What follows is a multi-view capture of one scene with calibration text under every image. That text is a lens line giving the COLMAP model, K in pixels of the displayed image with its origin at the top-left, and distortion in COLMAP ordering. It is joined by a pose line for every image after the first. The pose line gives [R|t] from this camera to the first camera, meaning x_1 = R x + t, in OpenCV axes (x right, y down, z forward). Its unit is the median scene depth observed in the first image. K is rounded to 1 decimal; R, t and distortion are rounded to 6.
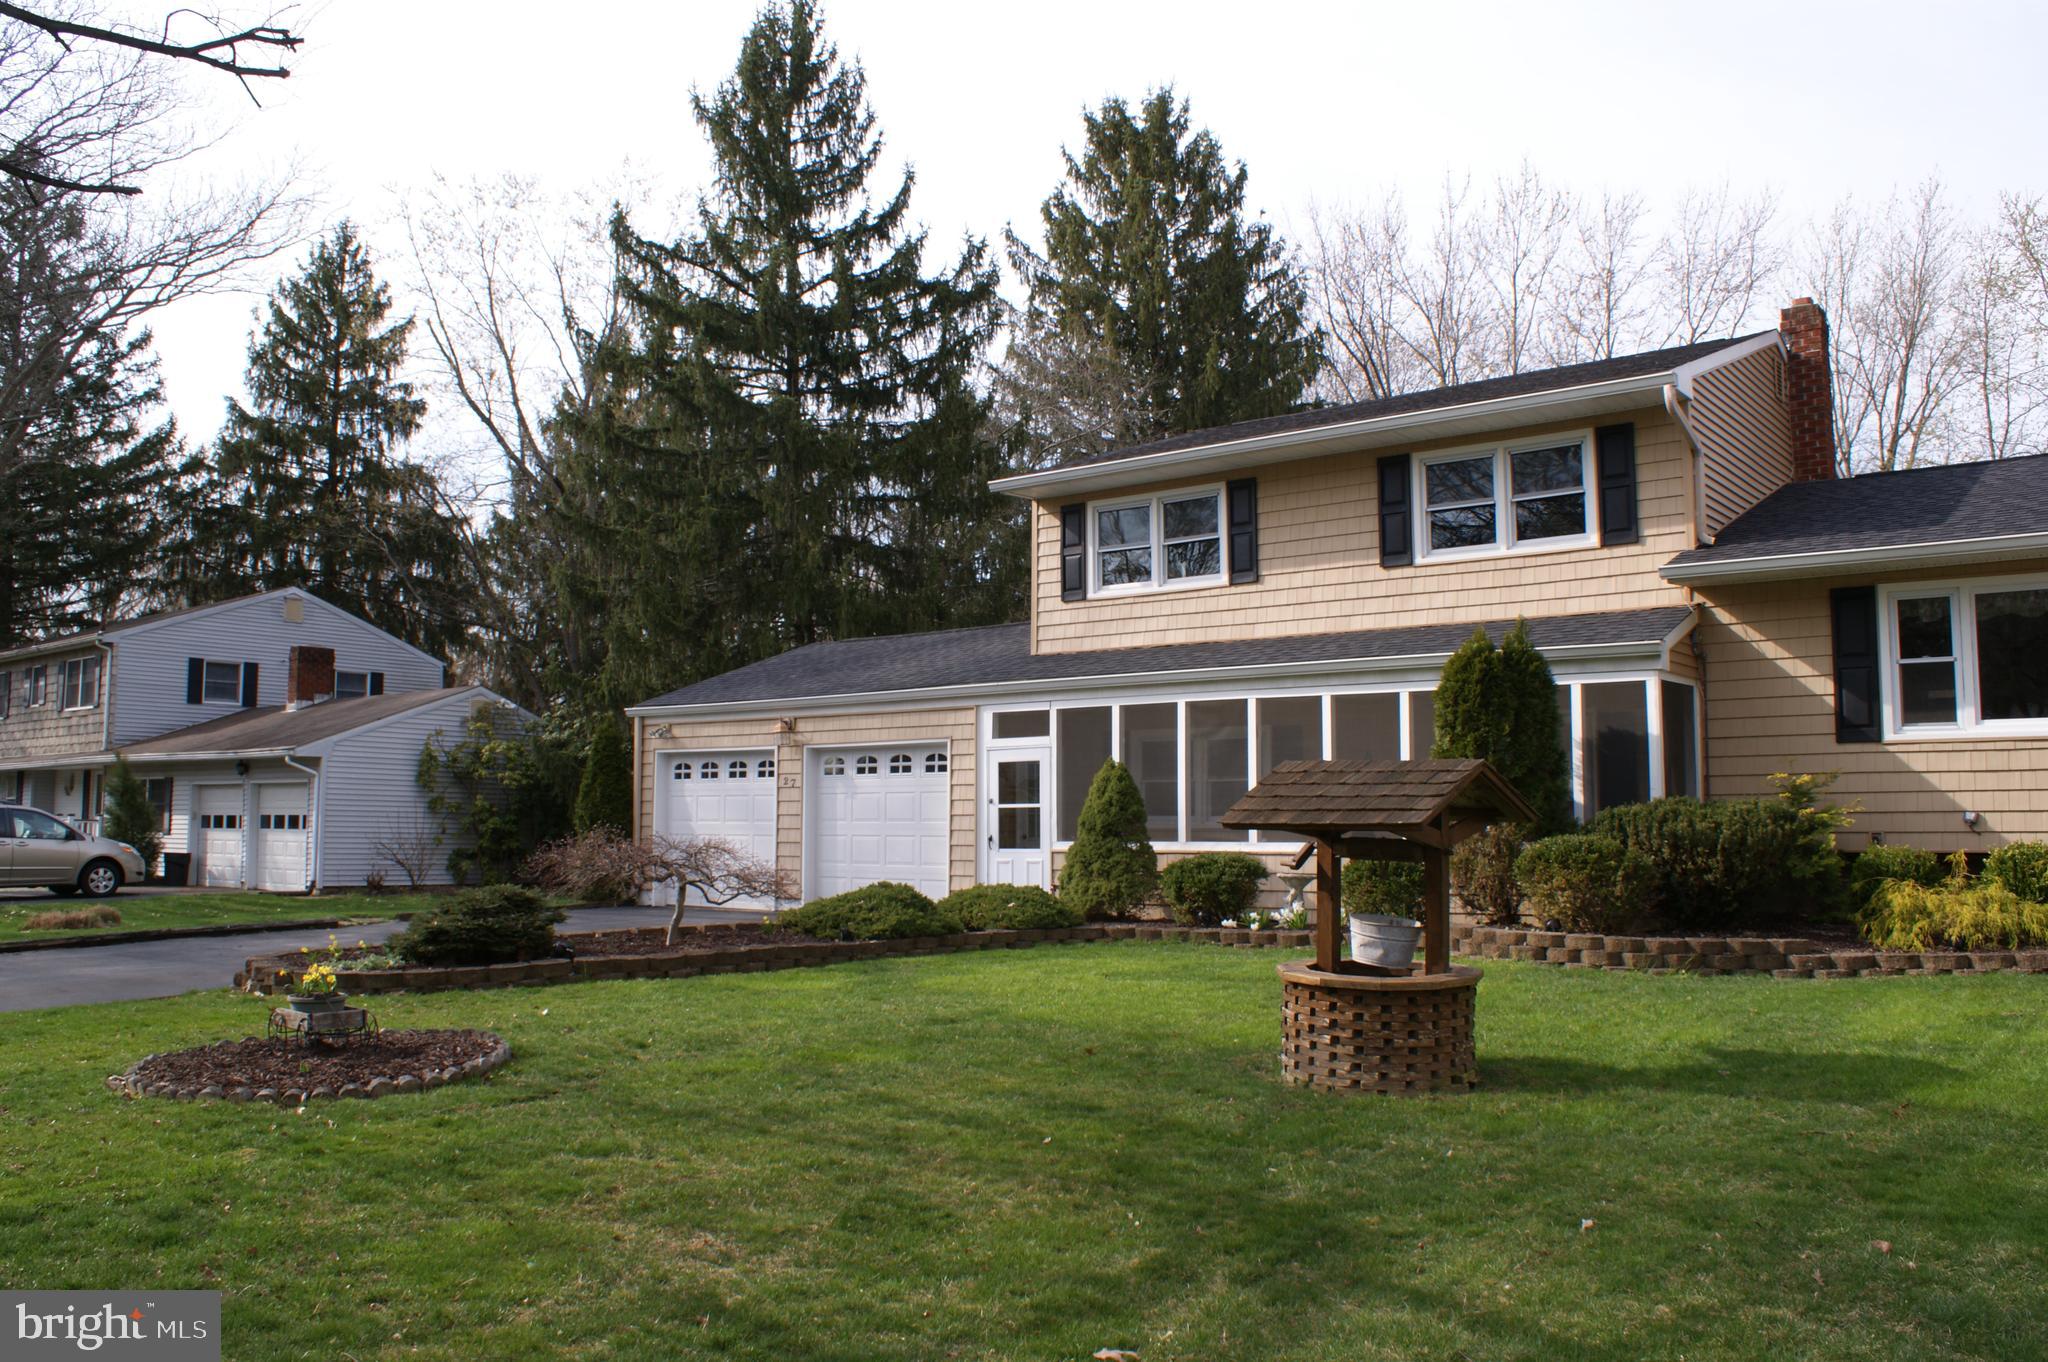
lens RADIAL K [[1621.0, 0, 1016.2], [0, 1621.0, 671.7], [0, 0, 1]] dist [-0.158746, 0.145549]
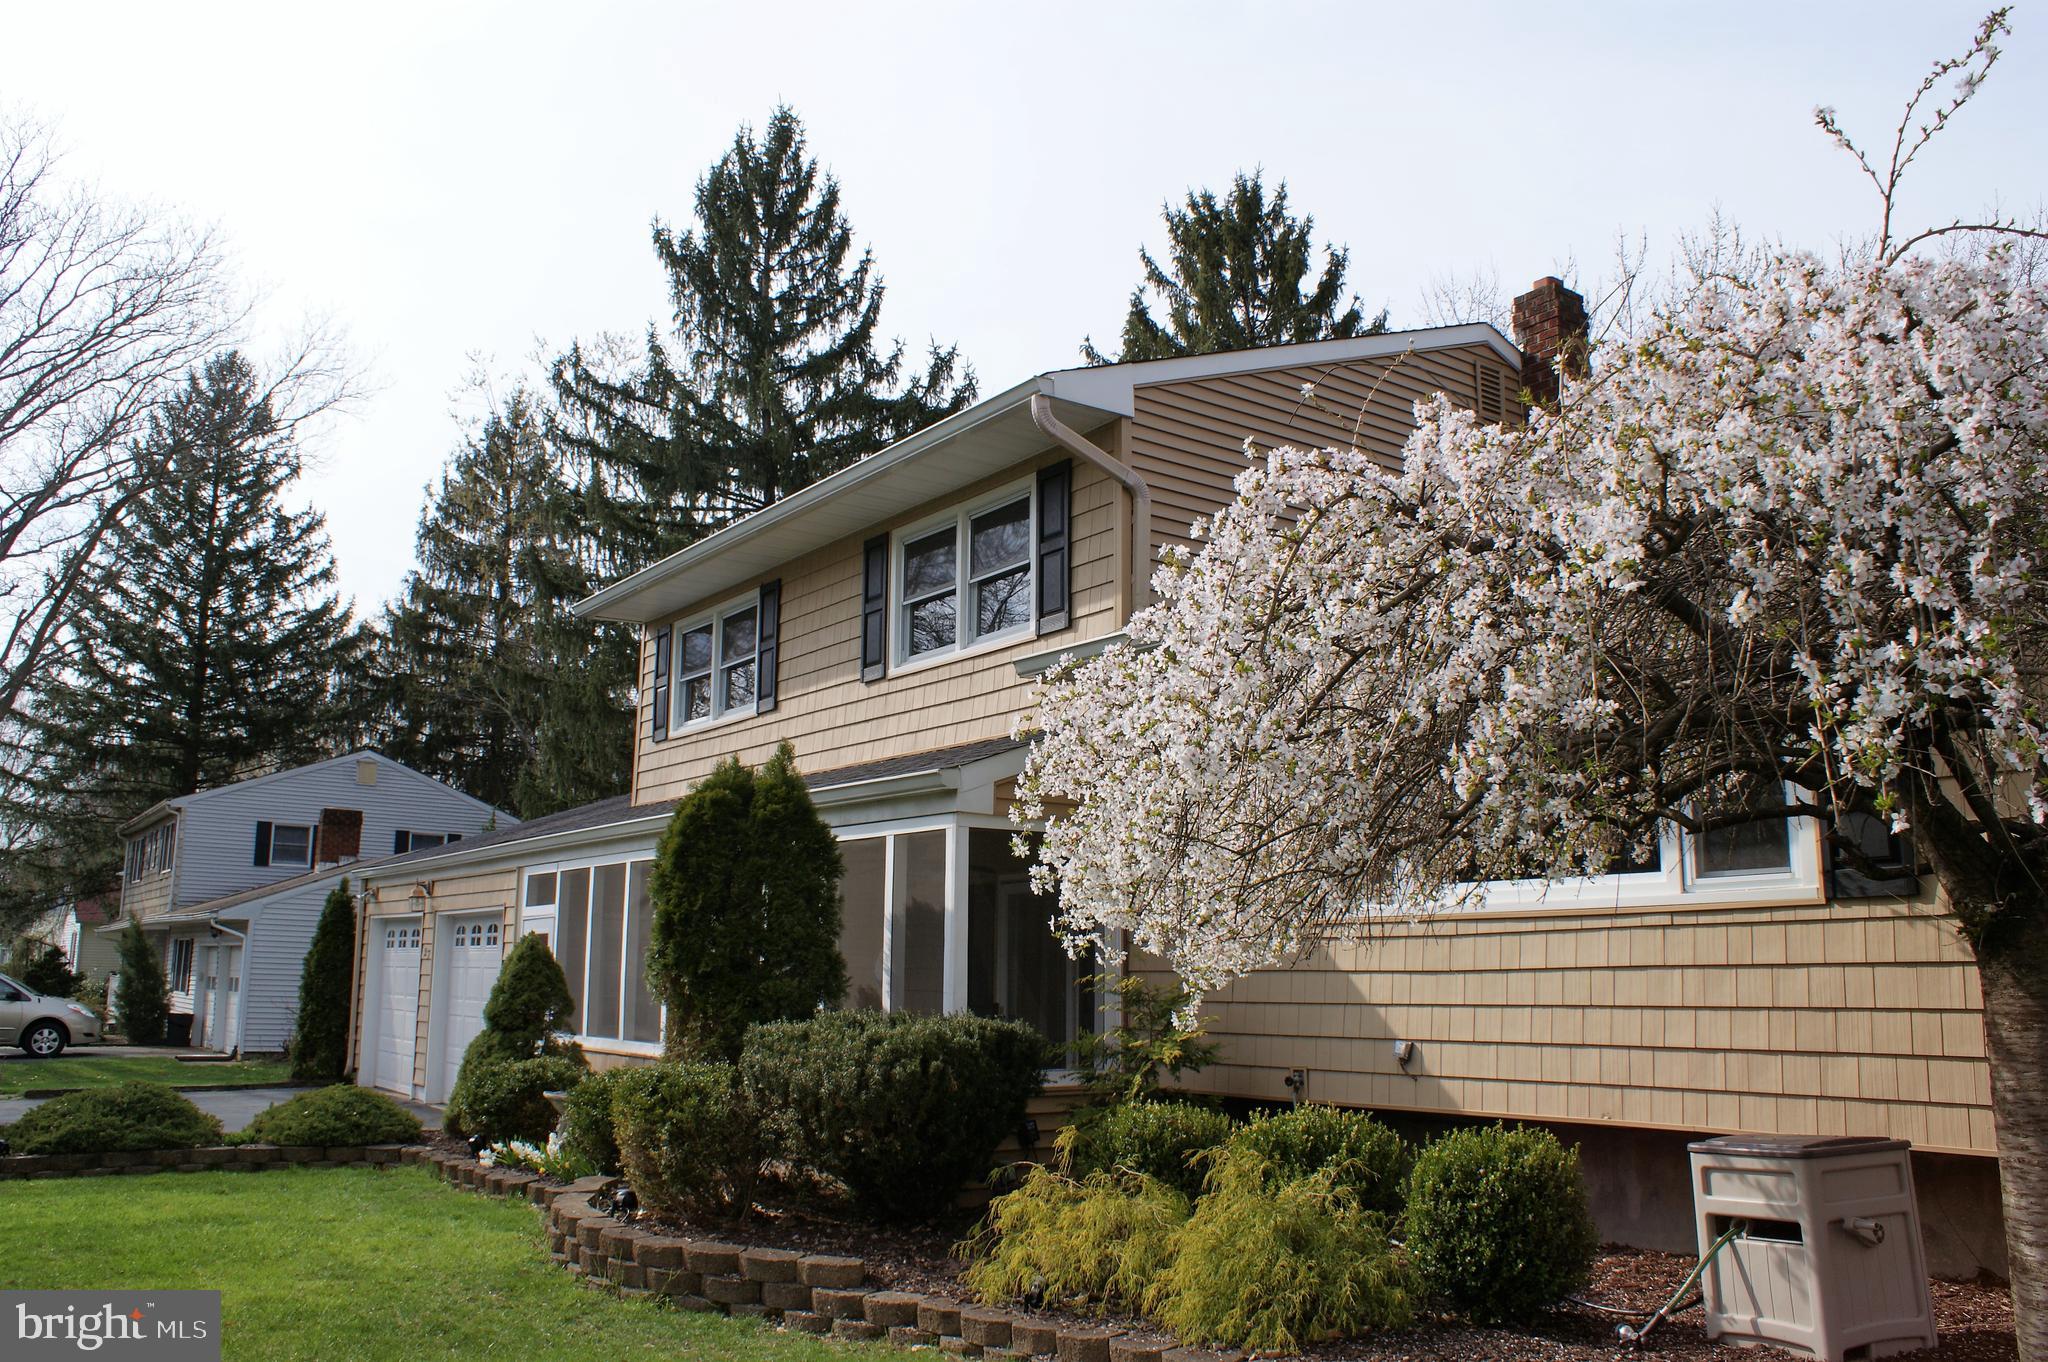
lens RADIAL K [[1621.0, 0, 1016.2], [0, 1621.0, 671.7], [0, 0, 1]] dist [-0.158746, 0.145549]
pose [[0.963259, -0.043497, -0.265029, 0.462809], [0.018461, 0.995187, -0.096235, 0.004239], [0.267939, 0.087807, 0.959426, 0.264541]]
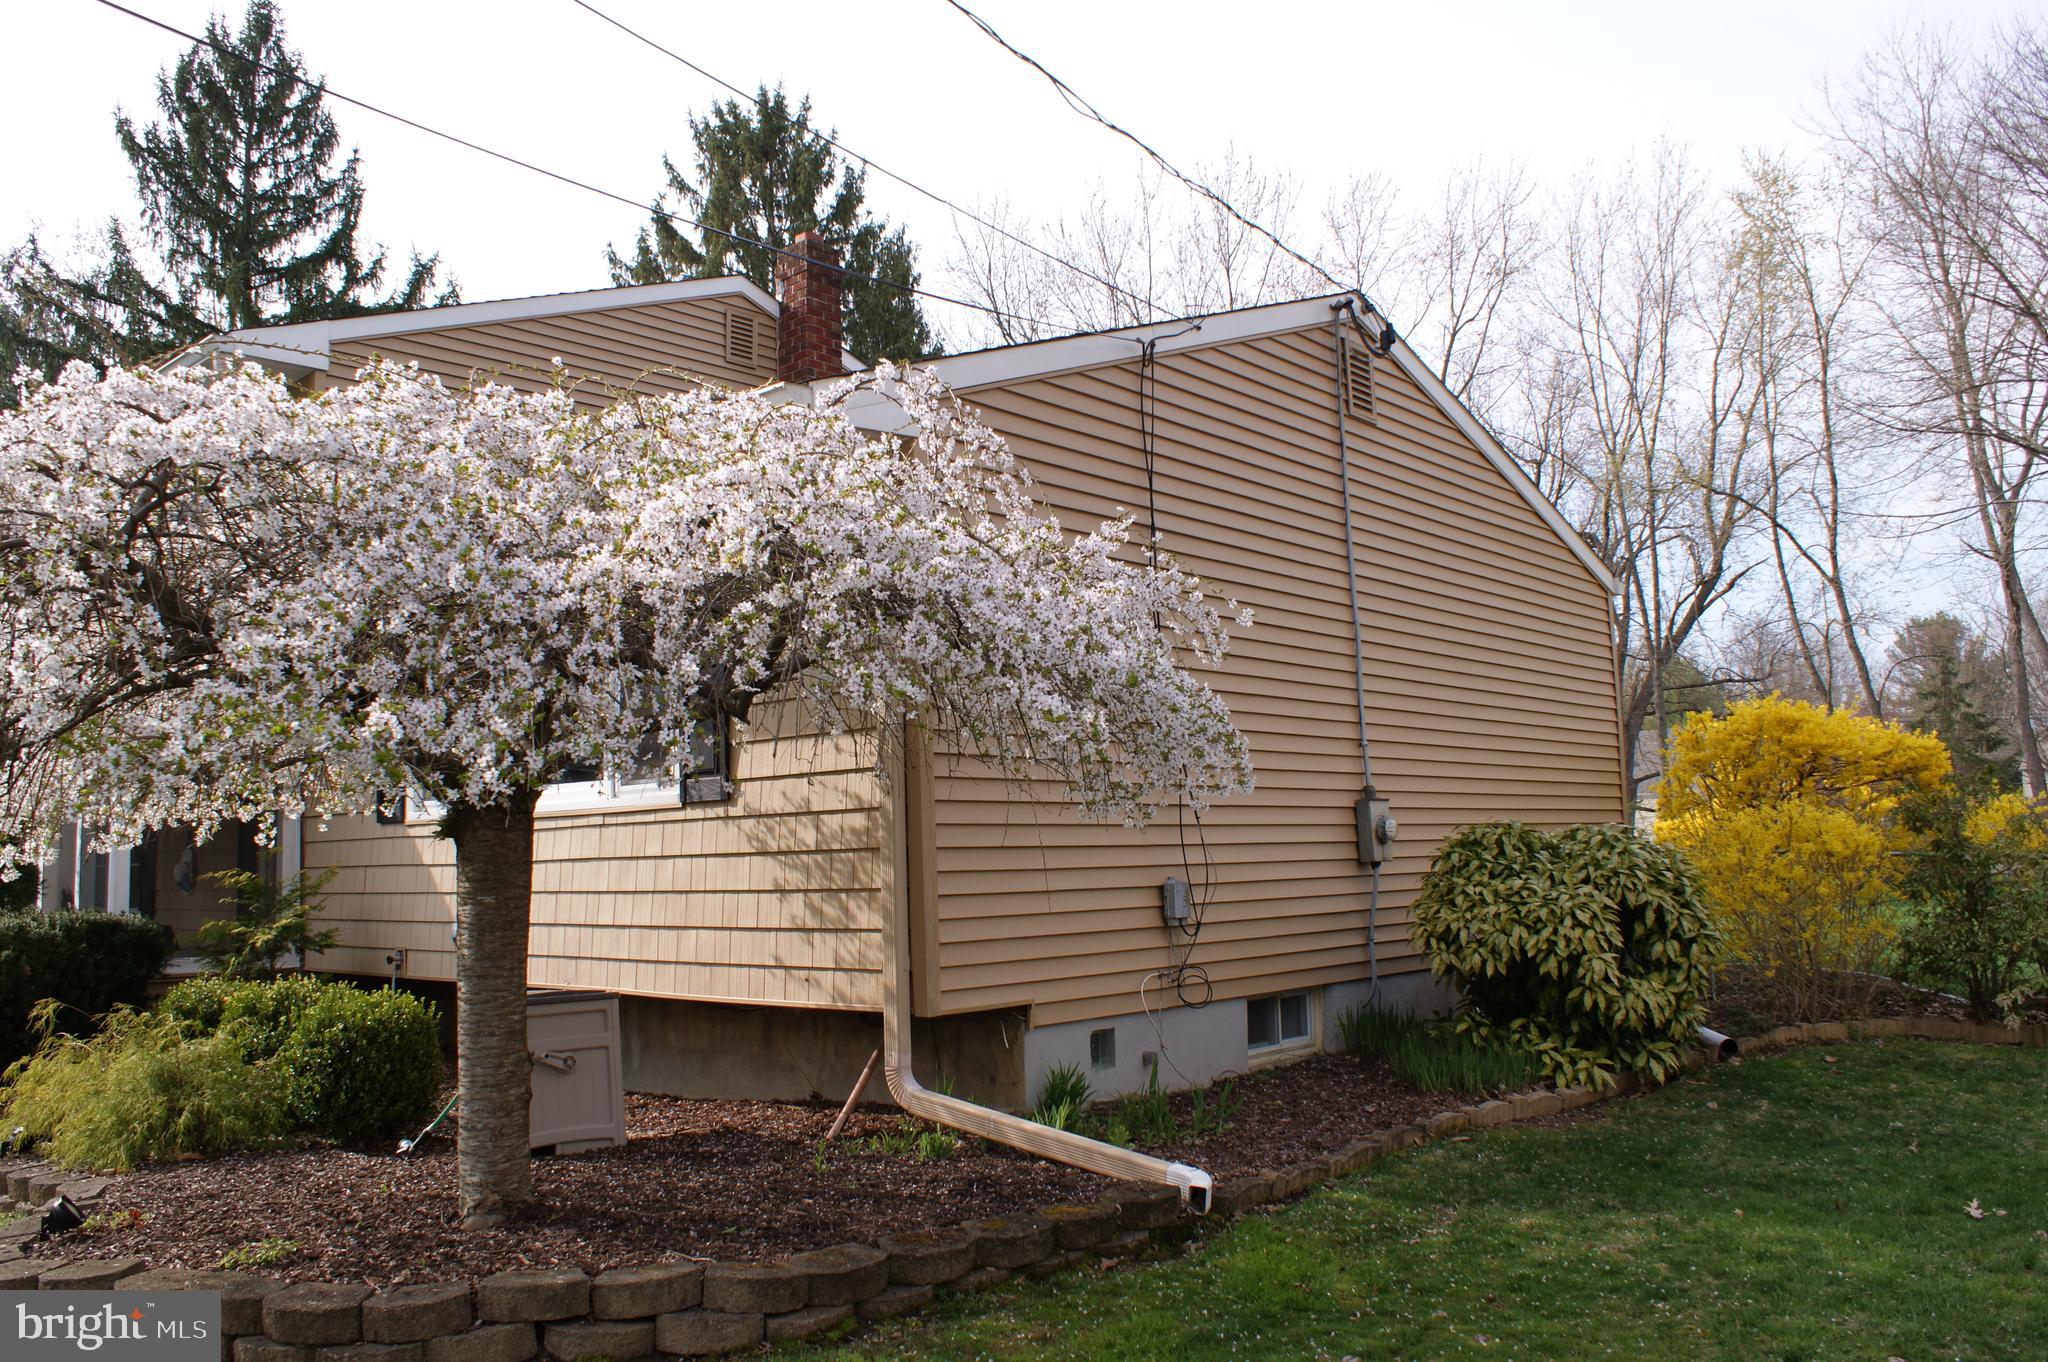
lens RADIAL K [[1619.4, 0, 1024.0], [0, 1619.4, 681.0], [0, 0, 1]] dist [-0.127251, 0.083756]
pose [[0.997973, -0.034441, -0.053507, 0.659629], [0.033471, 0.999261, -0.018907, 0.002433], [0.054119, 0.017077, 0.998388, 0.216690]]
